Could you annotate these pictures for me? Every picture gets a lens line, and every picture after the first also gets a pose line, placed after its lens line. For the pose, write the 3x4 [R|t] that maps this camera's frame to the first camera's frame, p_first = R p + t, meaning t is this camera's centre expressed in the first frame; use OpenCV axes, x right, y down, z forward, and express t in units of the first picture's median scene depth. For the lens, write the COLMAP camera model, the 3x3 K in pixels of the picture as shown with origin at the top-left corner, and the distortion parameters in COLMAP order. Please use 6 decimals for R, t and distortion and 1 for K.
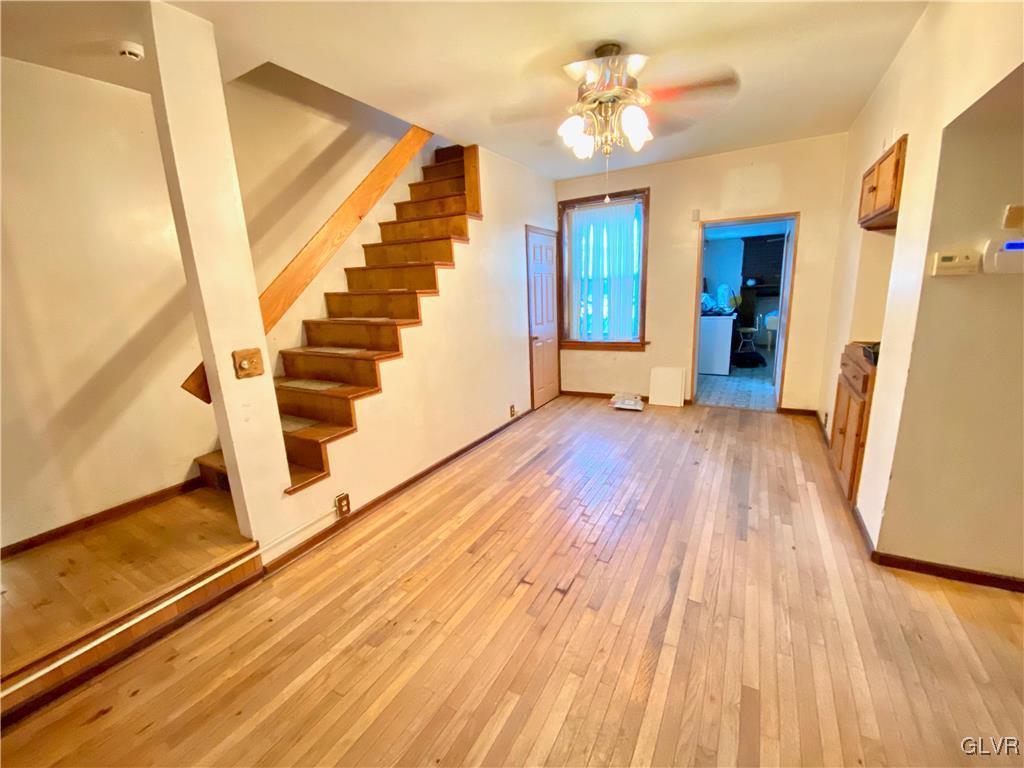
lens RADIAL K [[424.2, 0, 510.0], [0, 424.2, 386.8], [0, 0, 1]] dist [0.063354, -0.037618]
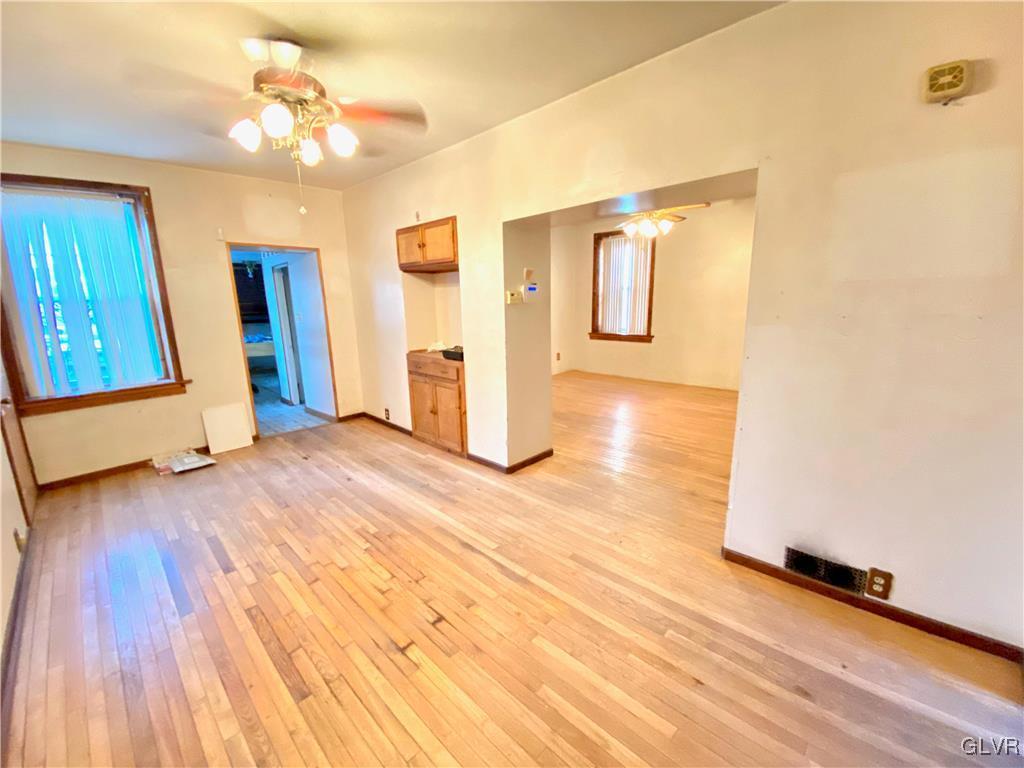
lens RADIAL K [[424.2, 0, 510.0], [0, 424.2, 386.8], [0, 0, 1]] dist [0.063354, -0.037618]
pose [[0.255223, -0.164228, 0.952833, -0.436330], [0.231143, 0.967259, 0.104801, -0.059061], [-0.938847, 0.193493, 0.284827, 0.313273]]
